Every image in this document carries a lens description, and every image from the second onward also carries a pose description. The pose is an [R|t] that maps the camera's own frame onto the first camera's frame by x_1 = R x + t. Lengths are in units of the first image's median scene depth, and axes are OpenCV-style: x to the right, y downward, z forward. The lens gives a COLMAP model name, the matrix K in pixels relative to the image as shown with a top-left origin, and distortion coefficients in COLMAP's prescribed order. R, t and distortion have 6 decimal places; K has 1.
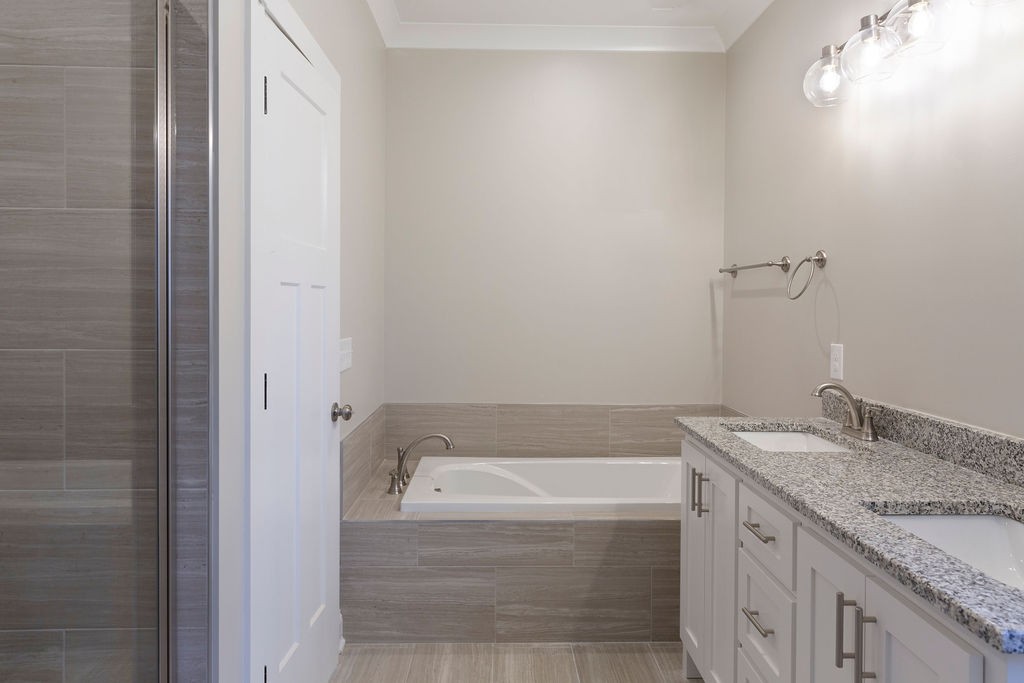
lens RADIAL K [[706.0, 0, 512.0], [0, 706.0, 341.5], [0, 0, 1]] dist [-0.001762, 0.000606]
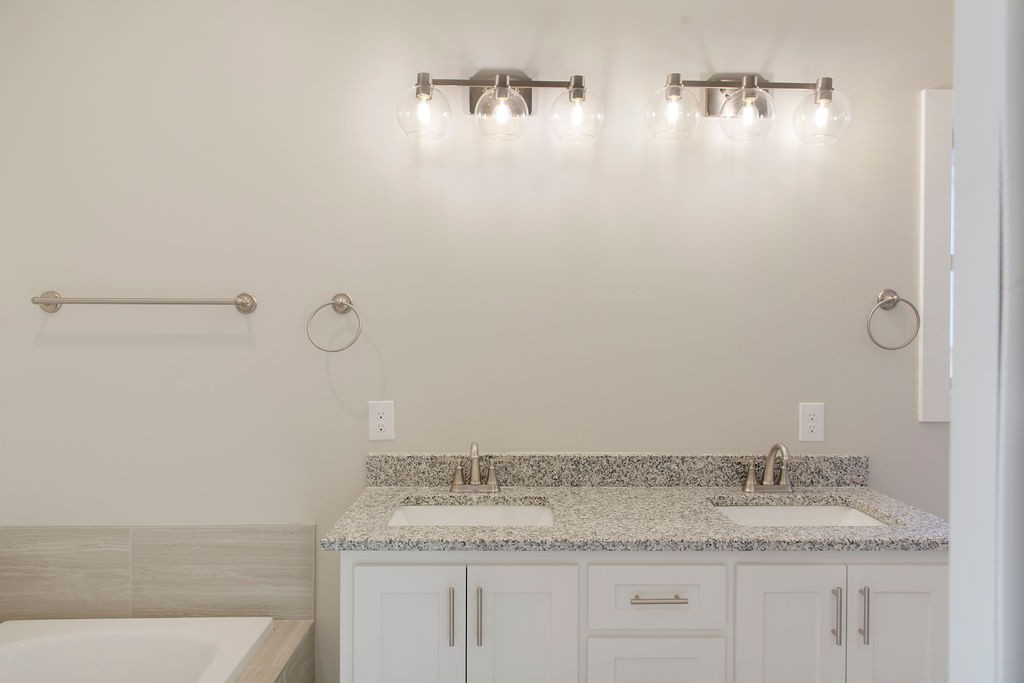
lens RADIAL K [[706.0, 0, 512.0], [0, 706.0, 341.5], [0, 0, 1]] dist [-0.001762, 0.000606]
pose [[-0.002876, -0.027874, 0.999607, -0.609586], [0.051028, 0.998305, 0.027984, -0.123554], [-0.998693, 0.051088, -0.001449, 1.155059]]
